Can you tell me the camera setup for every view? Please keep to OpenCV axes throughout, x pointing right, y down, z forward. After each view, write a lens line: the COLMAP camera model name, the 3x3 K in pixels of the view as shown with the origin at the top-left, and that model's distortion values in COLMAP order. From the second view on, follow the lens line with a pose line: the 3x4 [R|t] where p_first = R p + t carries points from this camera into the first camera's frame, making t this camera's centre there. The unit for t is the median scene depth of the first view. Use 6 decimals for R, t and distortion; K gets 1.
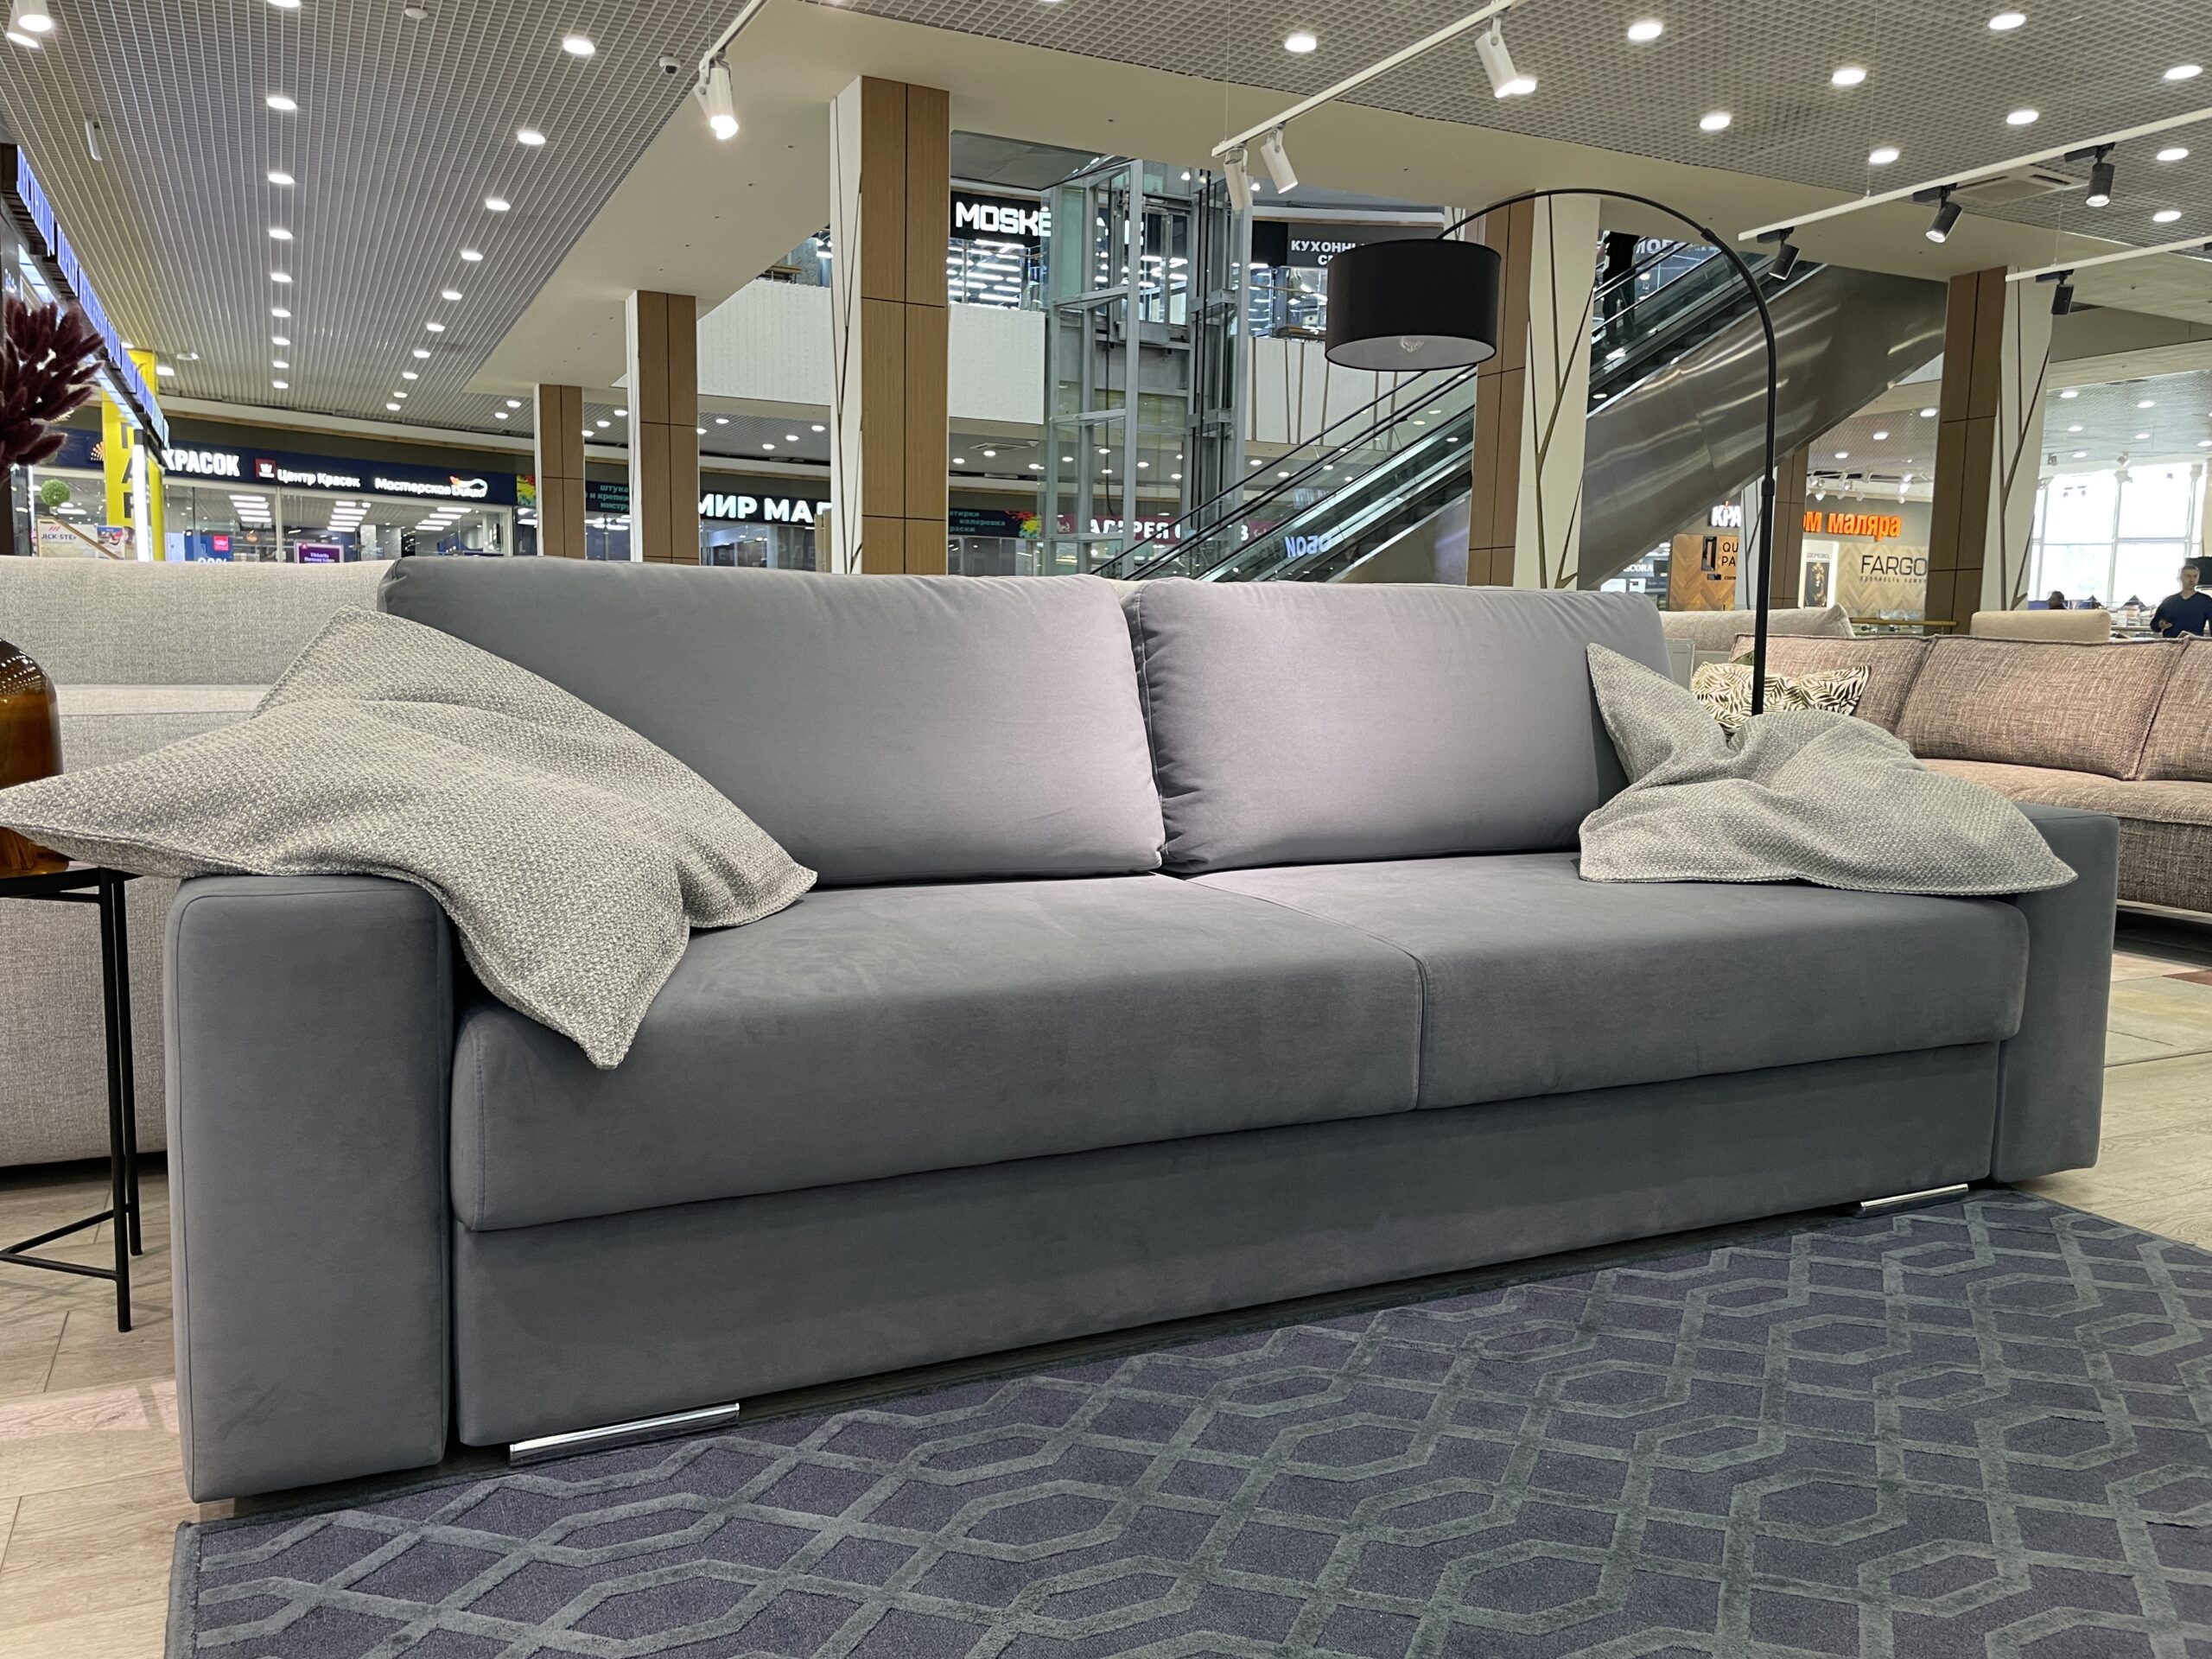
lens RADIAL K [[1692.7, 0, 1089.3], [0, 1692.7, 835.3], [0, 0, 1]] dist [0.054346, -0.059743]
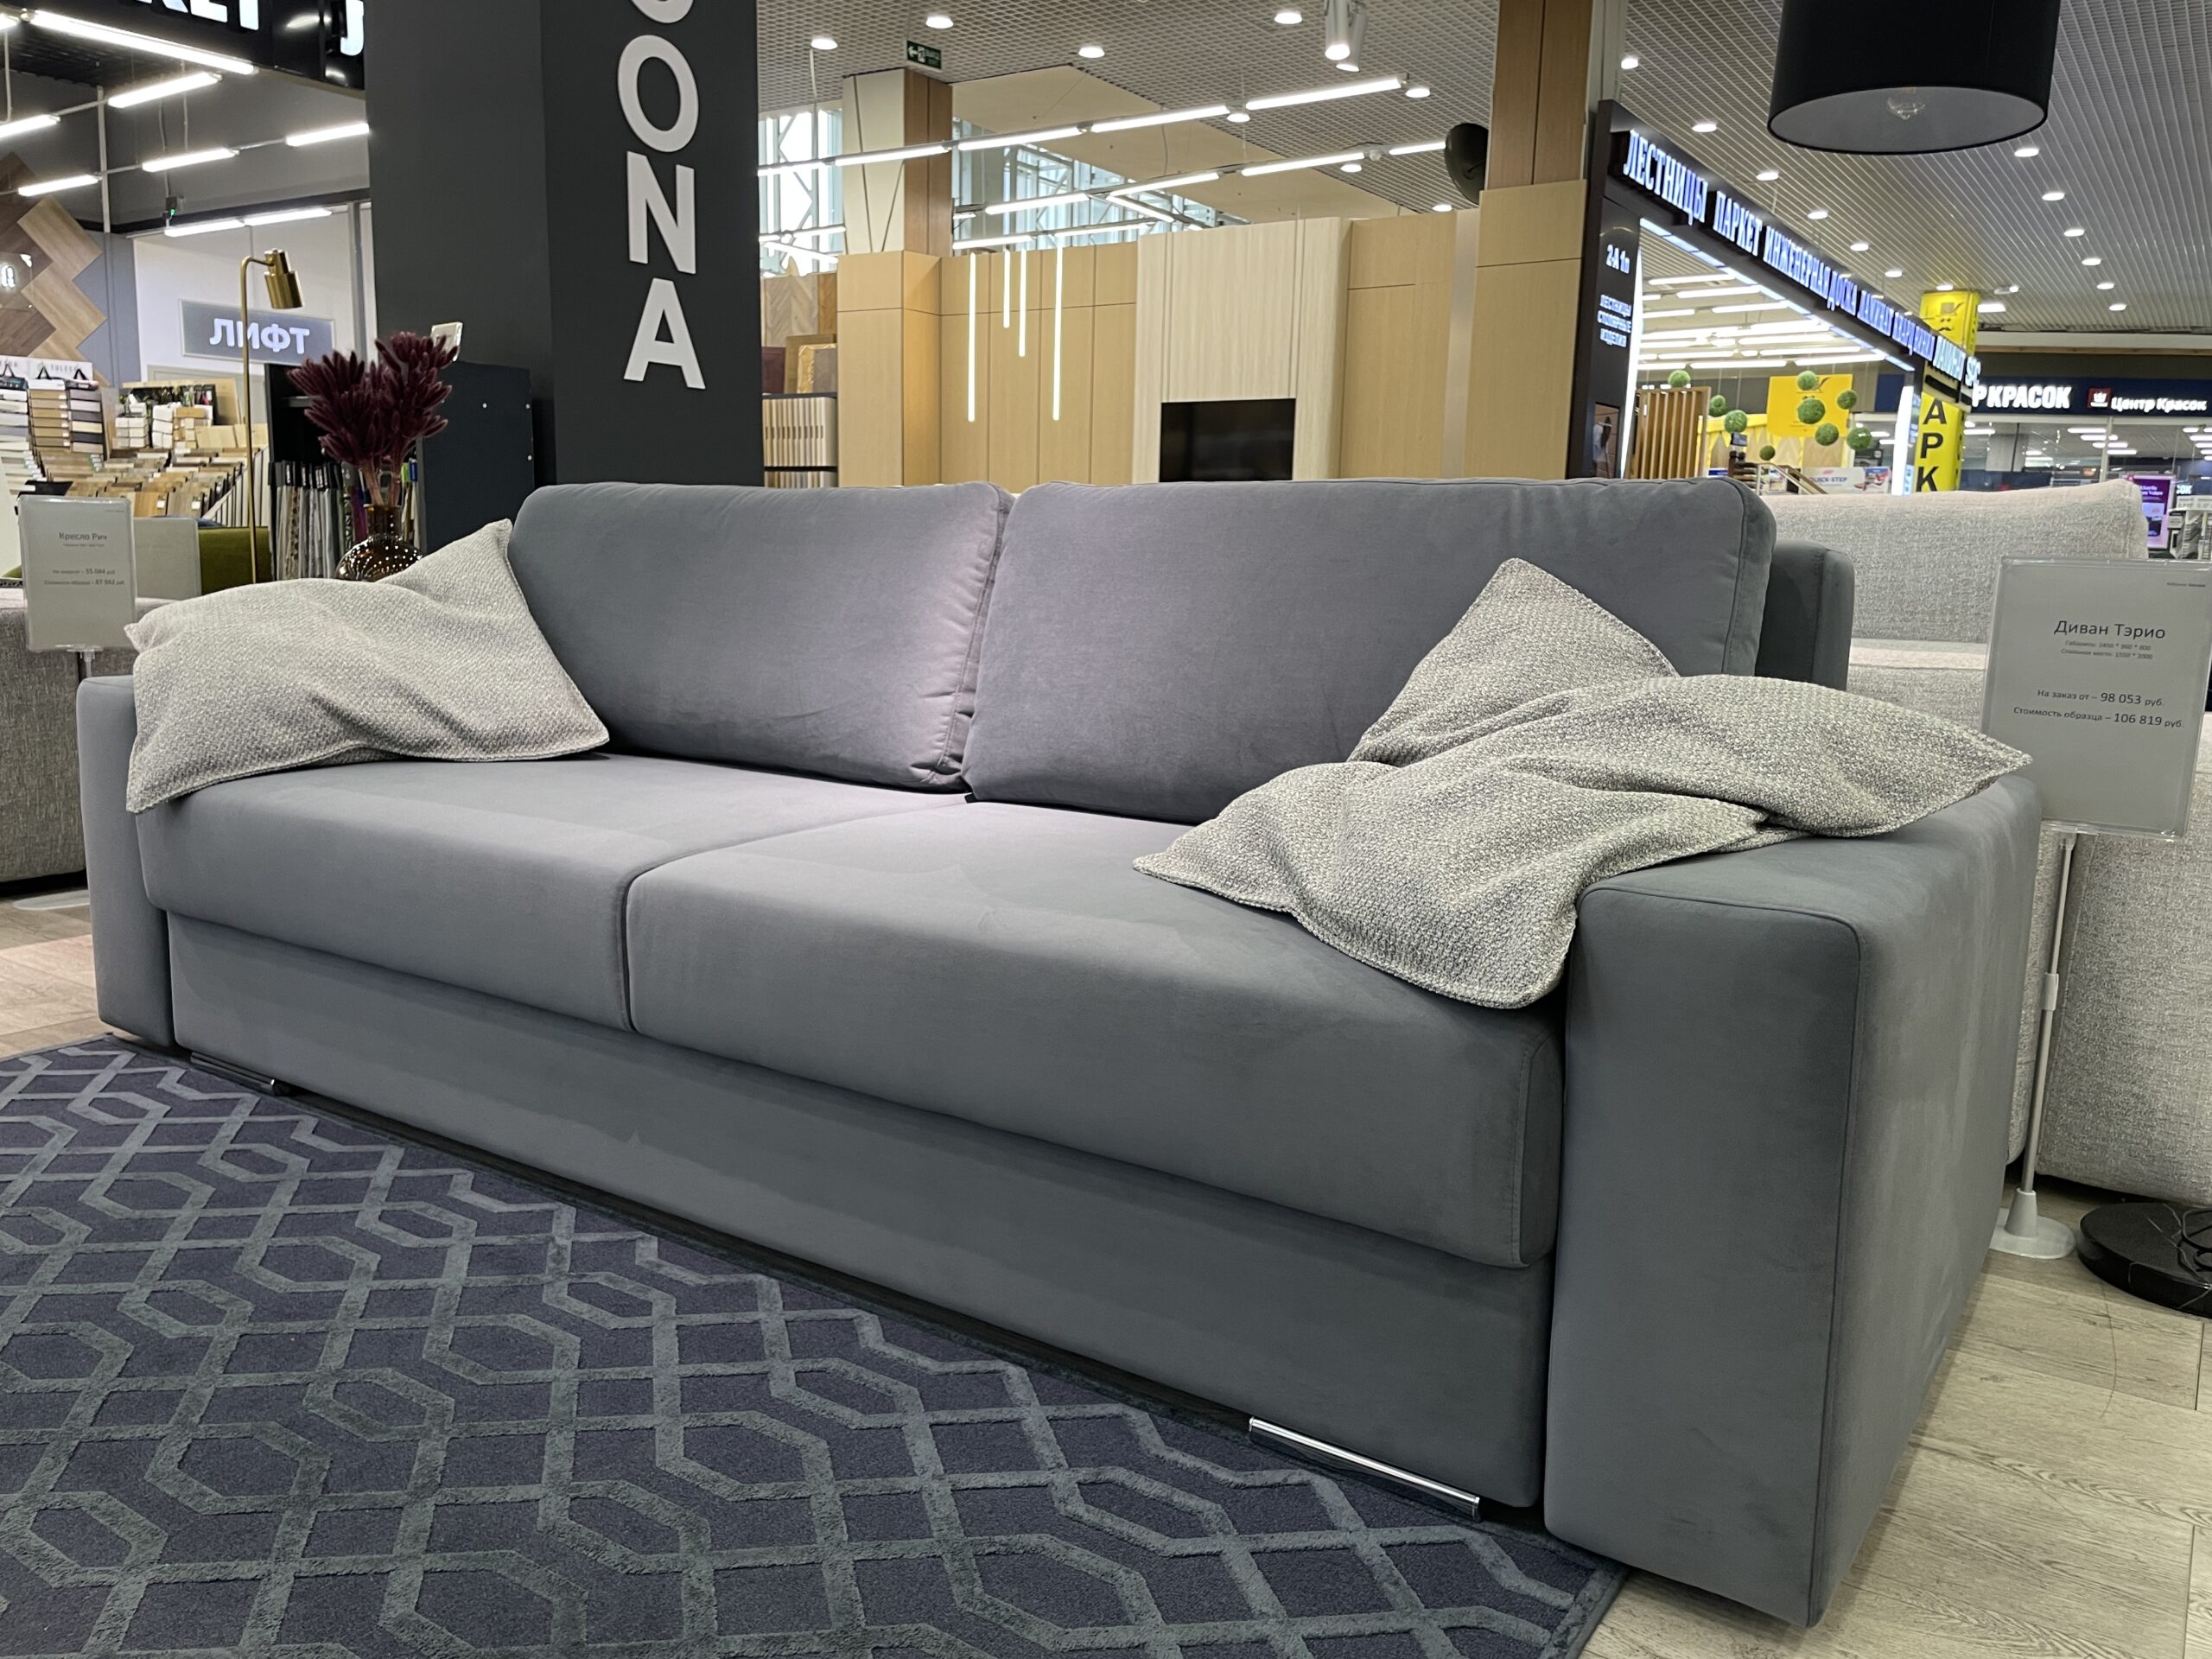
lens RADIAL K [[1692.7, 0, 1097.0], [0, 1692.7, 819.8], [0, 0, 1]] dist [0.054346, -0.059743]
pose [[0.504132, 0.135589, -0.852917, 0.984217], [-0.114430, 0.989378, 0.089646, -0.063473], [0.856012, 0.052406, 0.514292, 0.633479]]
